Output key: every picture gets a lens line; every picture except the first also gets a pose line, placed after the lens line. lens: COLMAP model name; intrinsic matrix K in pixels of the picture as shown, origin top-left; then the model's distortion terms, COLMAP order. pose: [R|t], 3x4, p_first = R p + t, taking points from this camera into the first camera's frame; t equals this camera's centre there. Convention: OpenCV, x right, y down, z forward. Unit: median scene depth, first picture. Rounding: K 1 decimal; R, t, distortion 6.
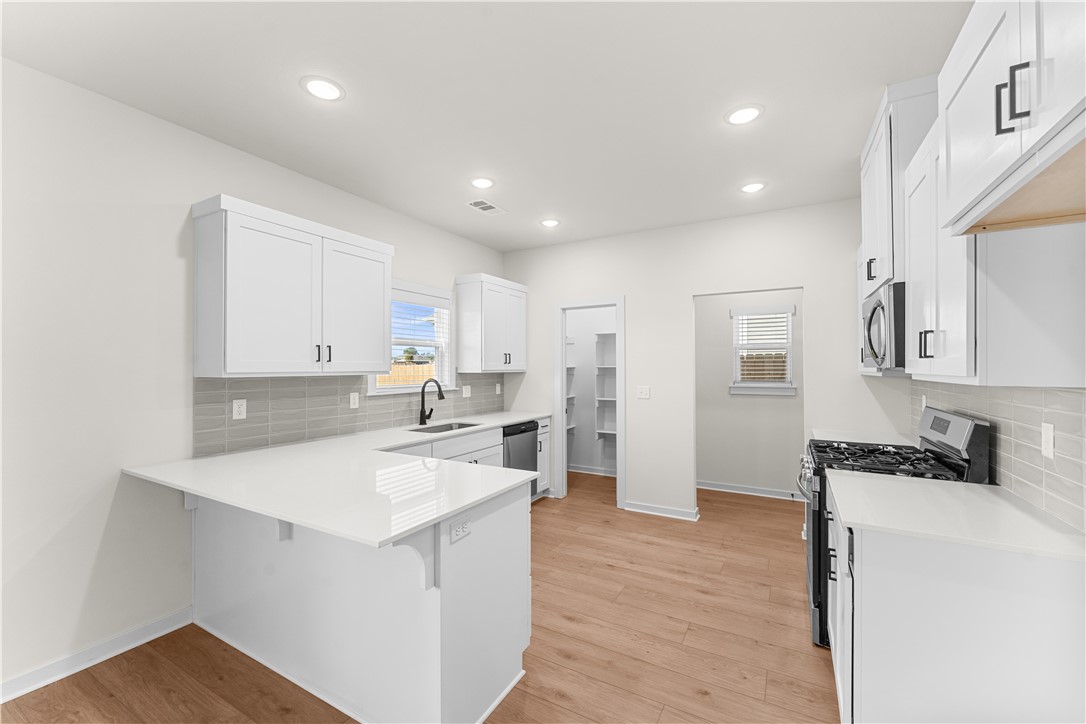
lens RADIAL K [[441.1, 0, 541.2], [0, 441.1, 363.9], [0, 0, 1]] dist [0.000534, -0.000012]
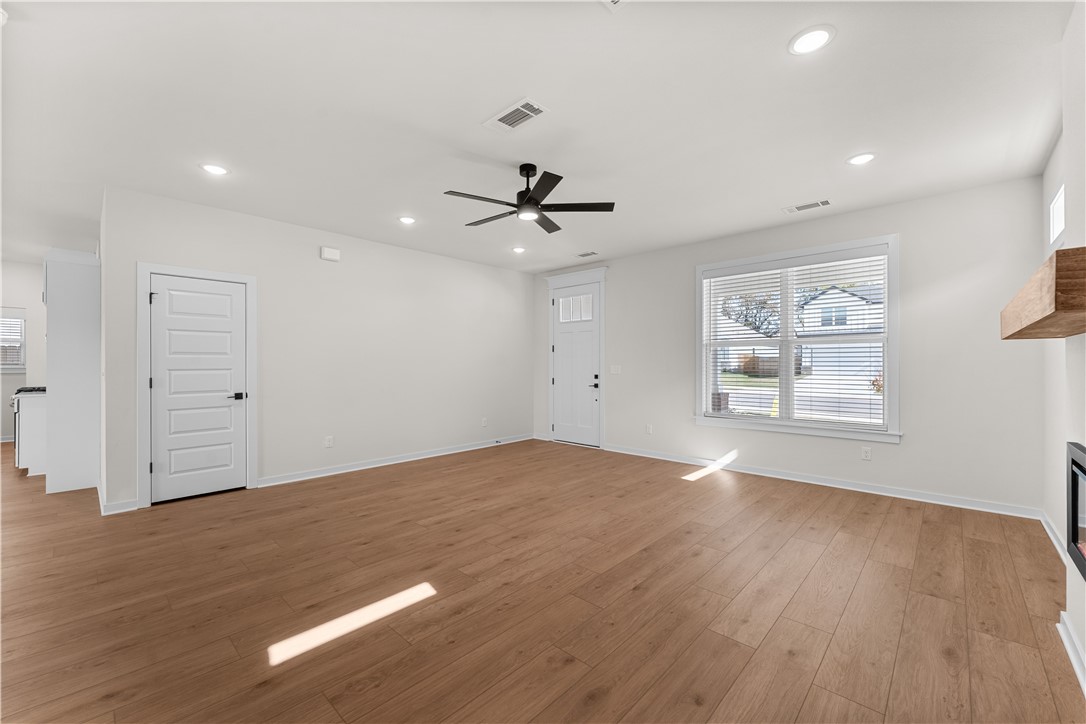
lens RADIAL K [[434.3, 0, 540.3], [0, 434.3, 363.8], [0, 0, 1]] dist [0.000476, 0.000048]
pose [[0.238522, 0.000976, 0.971137, -0.790981], [-0.005773, 0.999983, 0.000413, 0.047209], [-0.971120, -0.005704, 0.238523, -1.849248]]
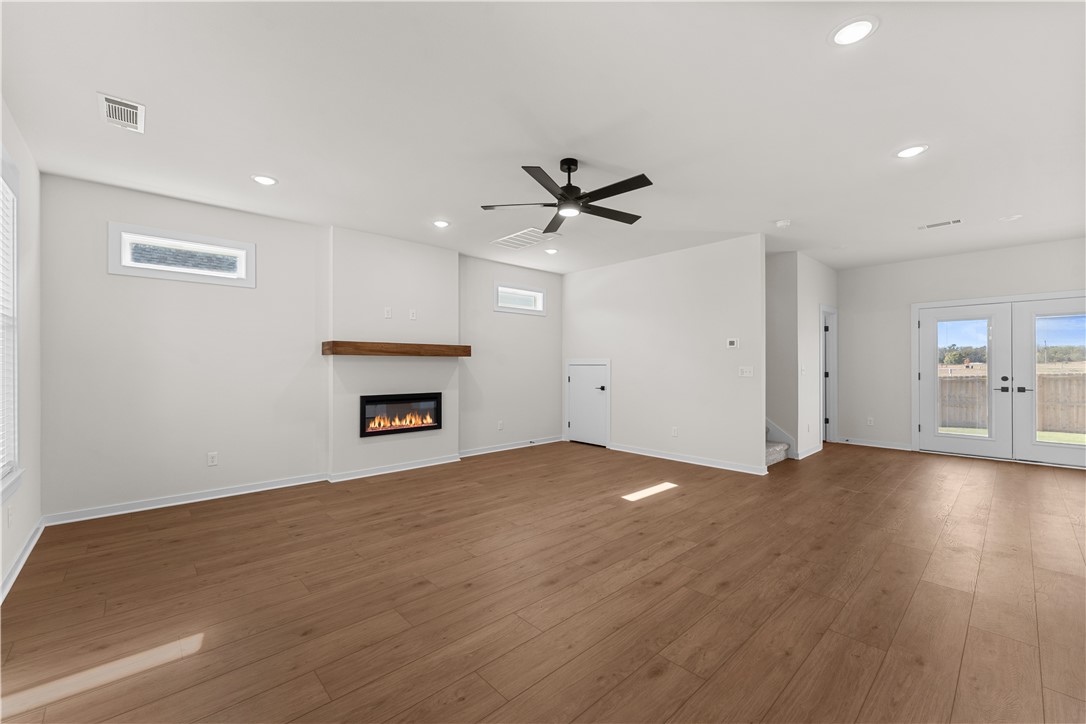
lens RADIAL K [[441.1, 0, 541.2], [0, 441.1, 363.9], [0, 0, 1]] dist [0.000534, -0.000012]
pose [[-0.302979, -0.002080, -0.952995, 1.445271], [0.008392, 0.999953, -0.004851, 0.049601], [0.952960, -0.009467, -0.302947, -1.263745]]
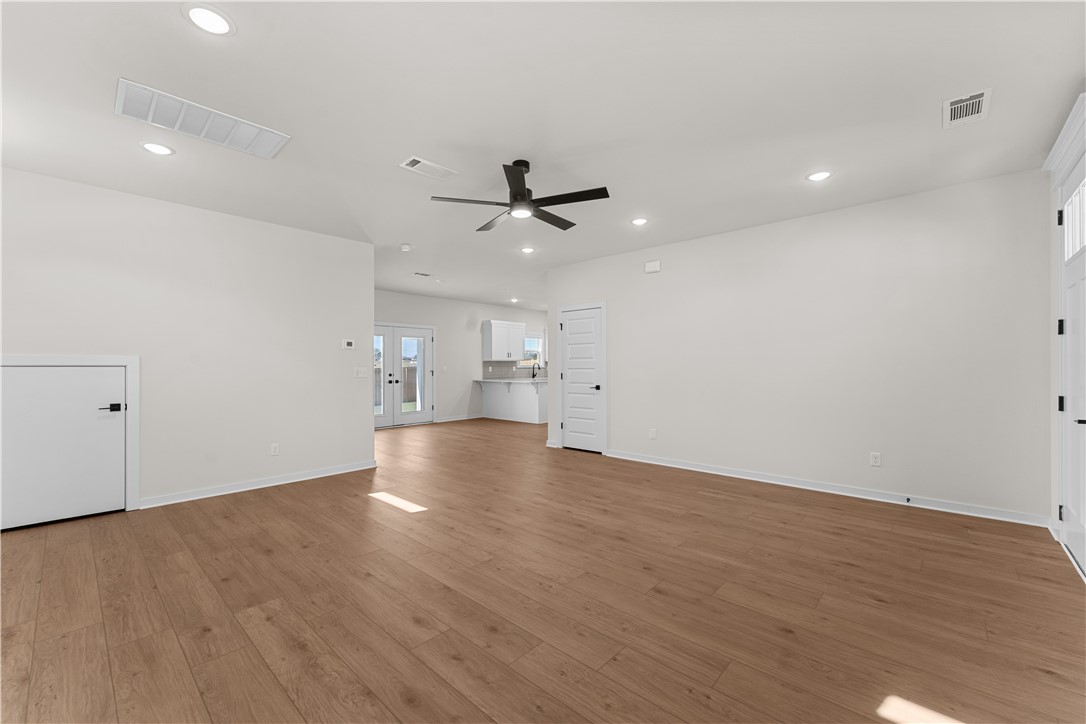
lens RADIAL K [[441.1, 0, 541.2], [0, 441.1, 363.9], [0, 0, 1]] dist [0.000534, -0.000012]
pose [[0.973883, -0.003929, -0.227018, 0.643156], [0.004711, 0.999985, 0.002903, 0.043065], [0.227003, -0.003896, 0.973886, -2.647559]]
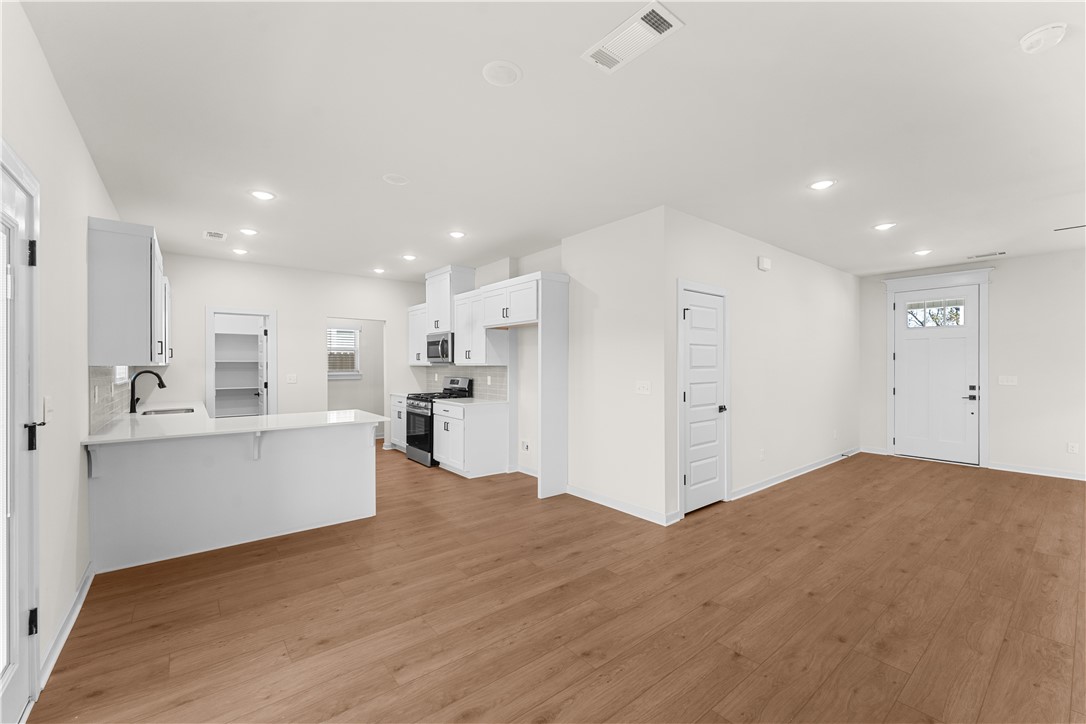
lens RADIAL K [[442.4, 0, 543.0], [0, 442.4, 362.0], [0, 0, 1]] dist [-0.001111, -0.000184]
pose [[0.367745, 0.006402, 0.929905, -1.233151], [-0.006643, 0.999969, -0.004257, 0.013865], [-0.929903, -0.004612, 0.367776, -0.466559]]
